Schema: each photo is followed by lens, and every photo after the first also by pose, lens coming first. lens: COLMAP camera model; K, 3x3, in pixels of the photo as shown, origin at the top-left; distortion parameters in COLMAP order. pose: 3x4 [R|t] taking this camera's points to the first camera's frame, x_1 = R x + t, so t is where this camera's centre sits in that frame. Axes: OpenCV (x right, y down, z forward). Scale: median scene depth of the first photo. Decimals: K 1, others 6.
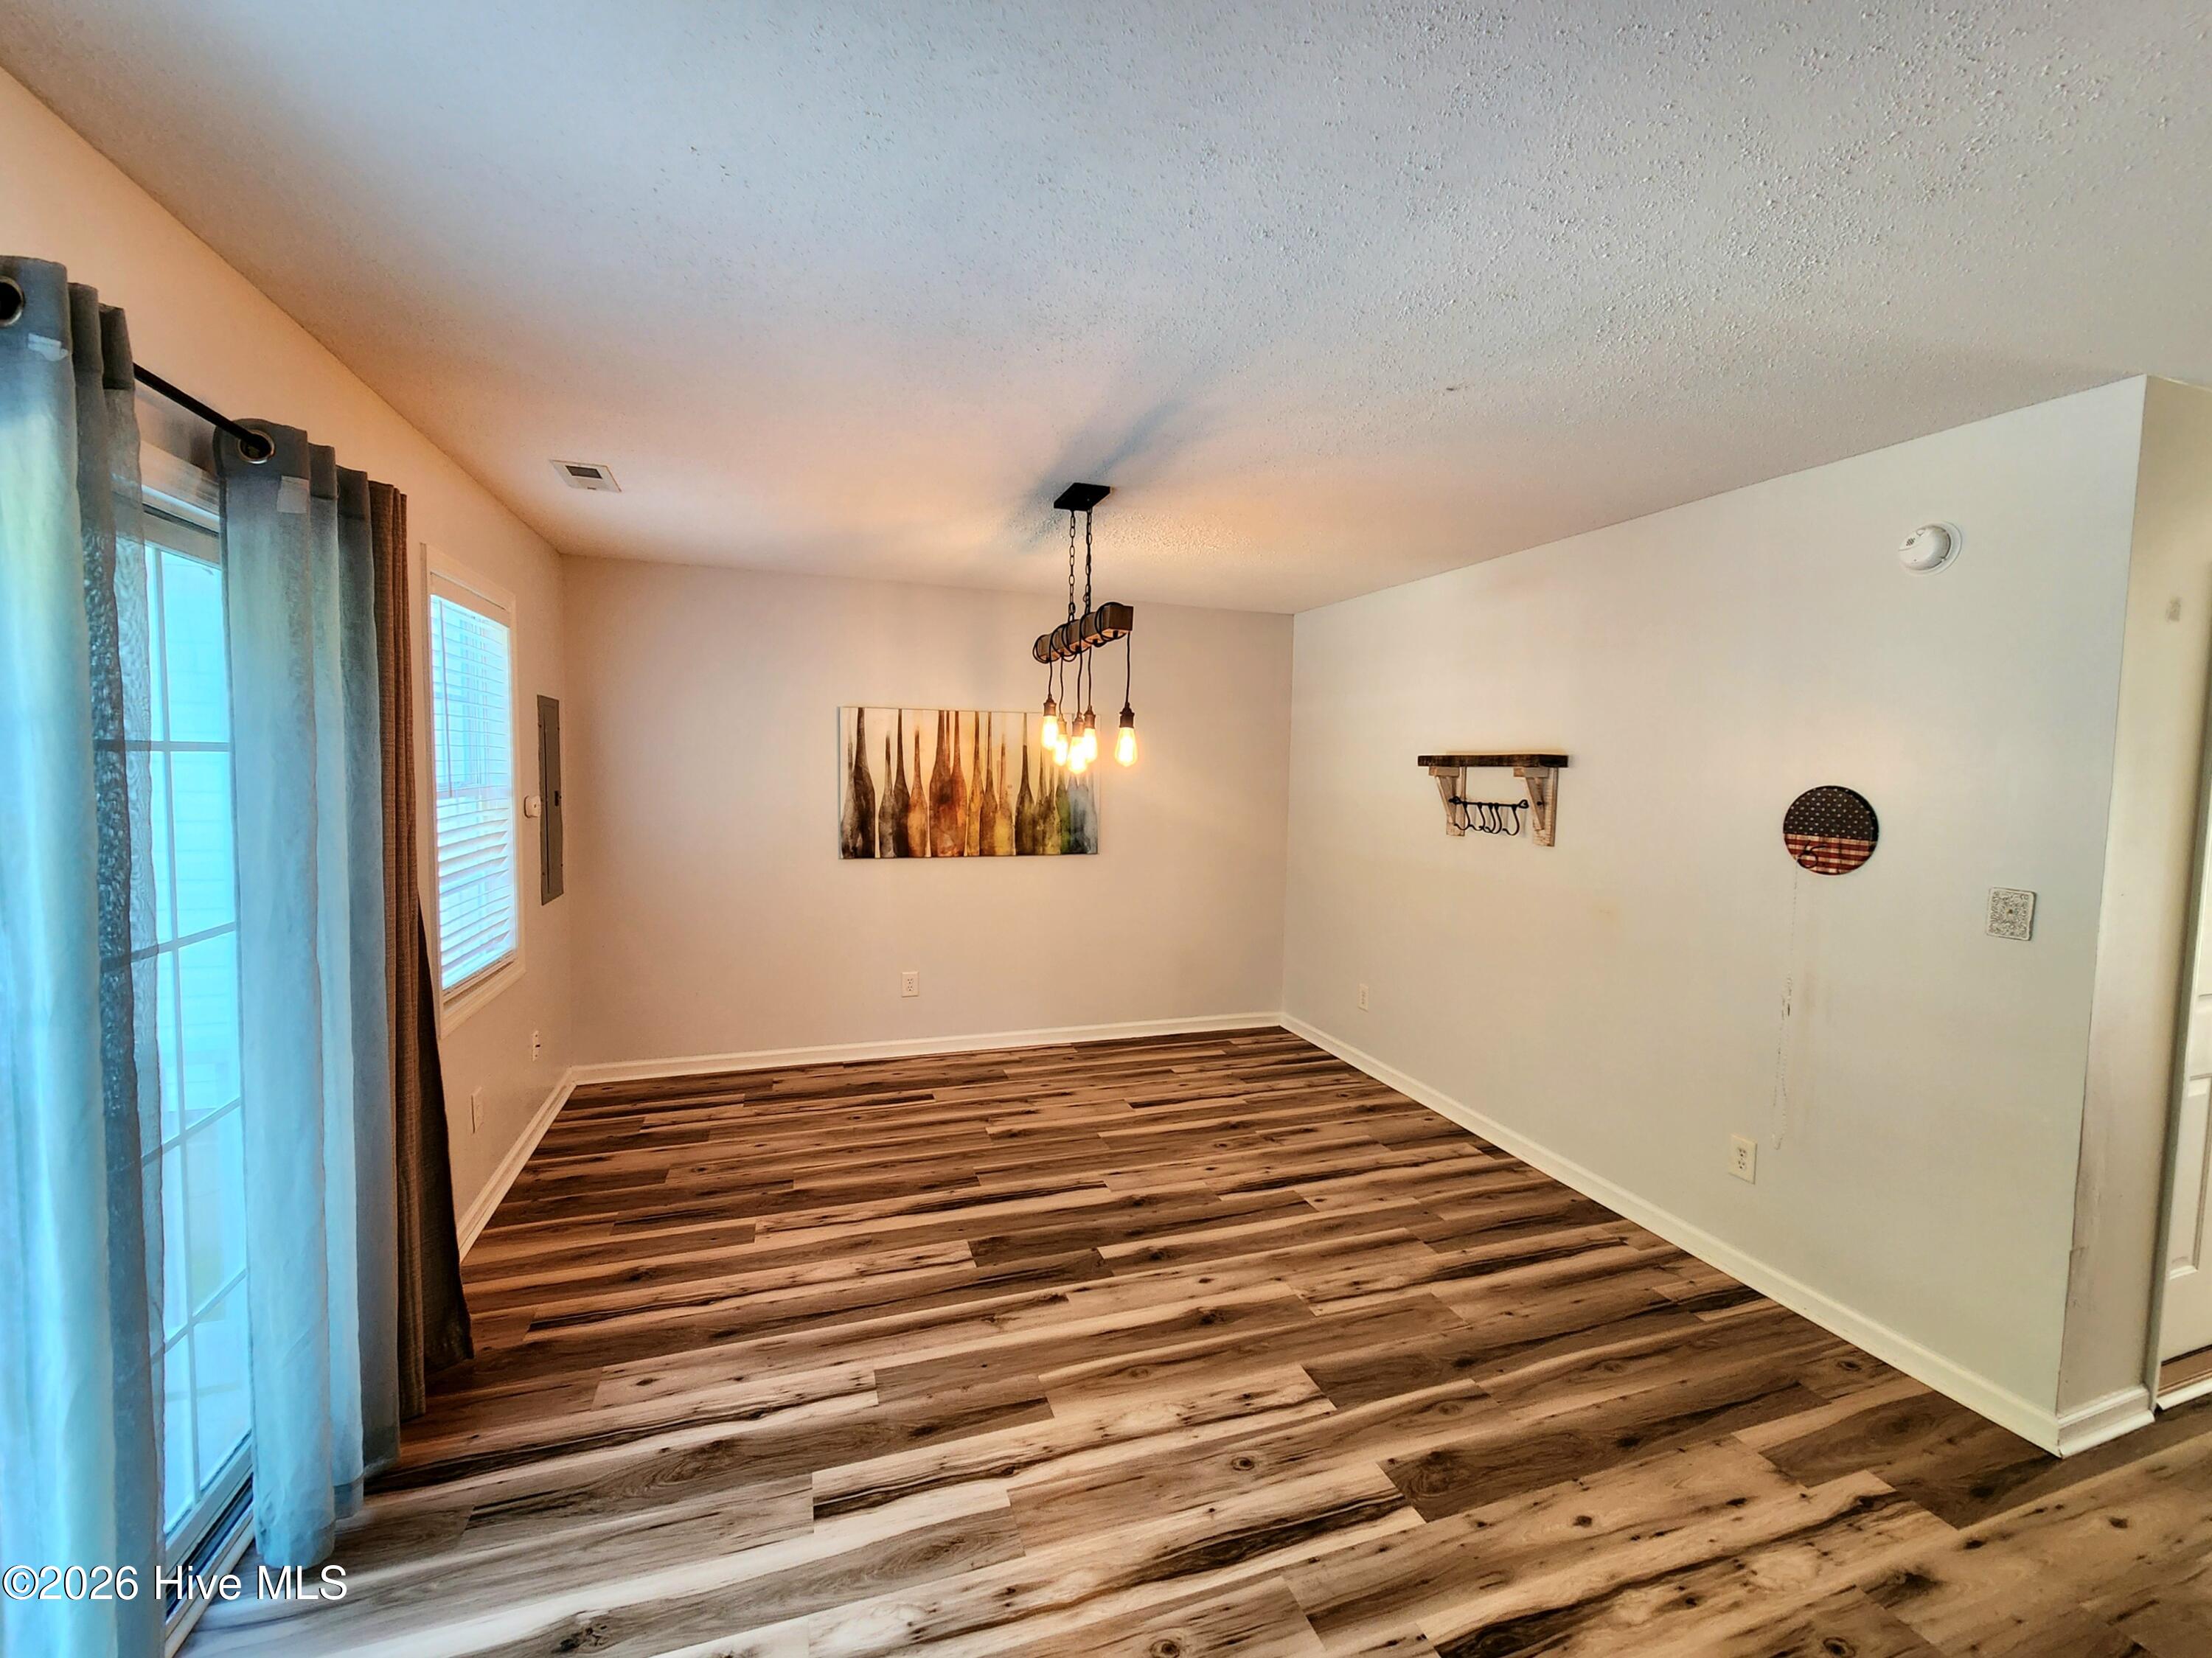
lens RADIAL K [[932.7, 0, 1118.5], [0, 932.7, 820.3], [0, 0, 1]] dist [0.000005, -0.000497]
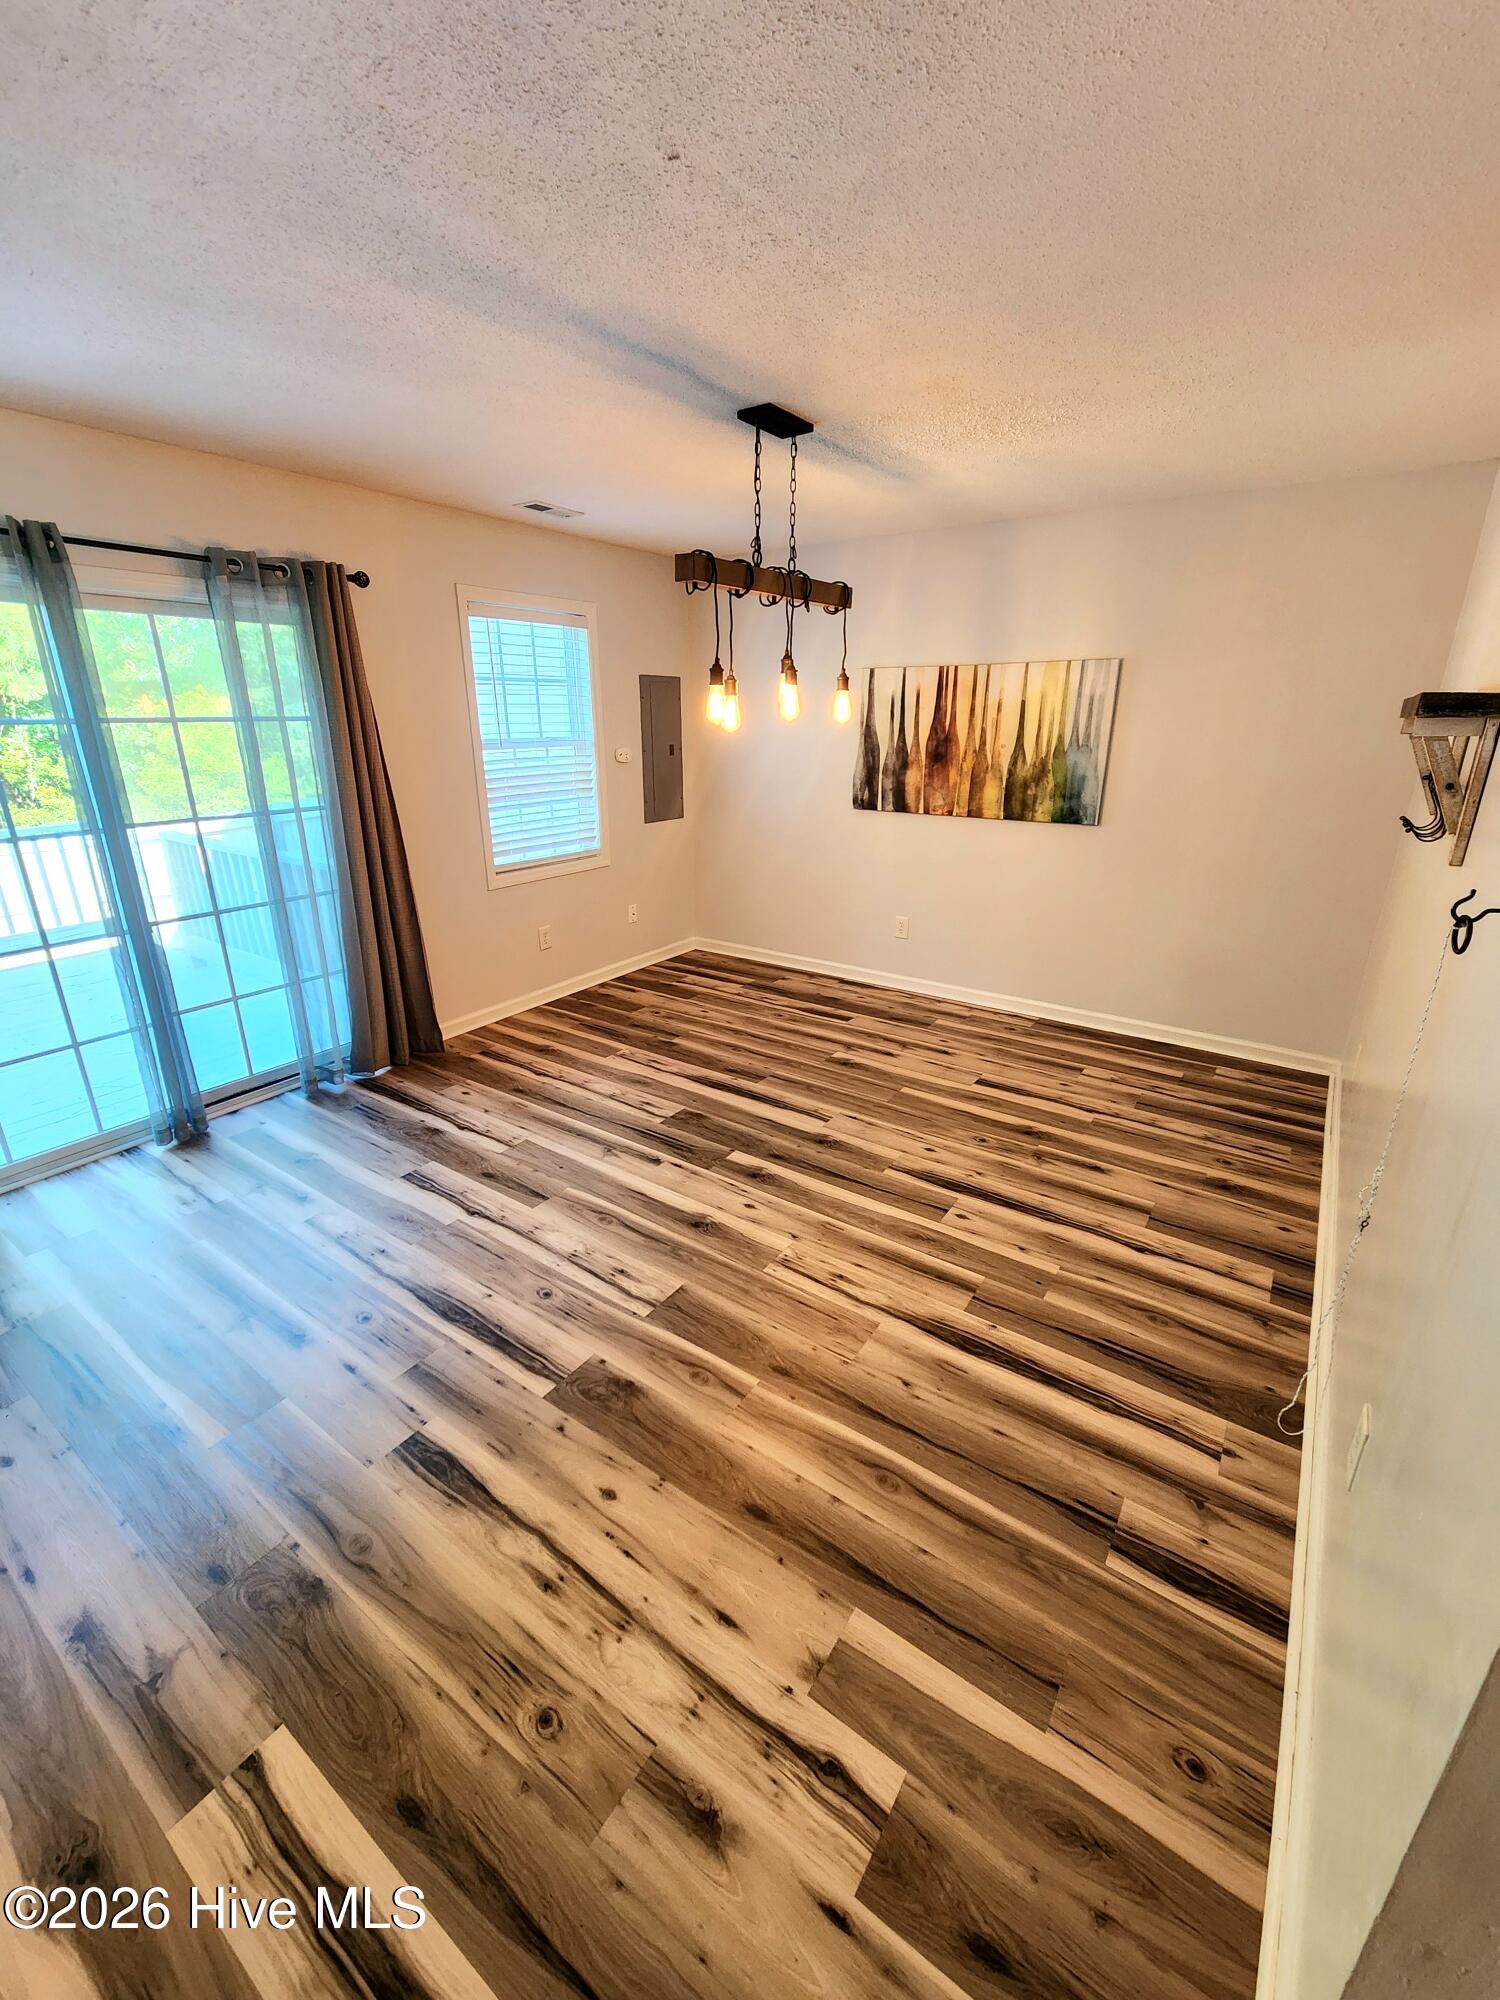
lens RADIAL K [[820.5, 0, 750.0], [0, 820.5, 1000.0], [0, 0, 1]] dist [0.003618, 0.000000]
pose [[0.585929, 0.251766, -0.770260, 0.648180], [-0.039799, 0.958307, 0.282956, -0.020217], [0.809384, -0.135136, 0.571520, 0.382530]]
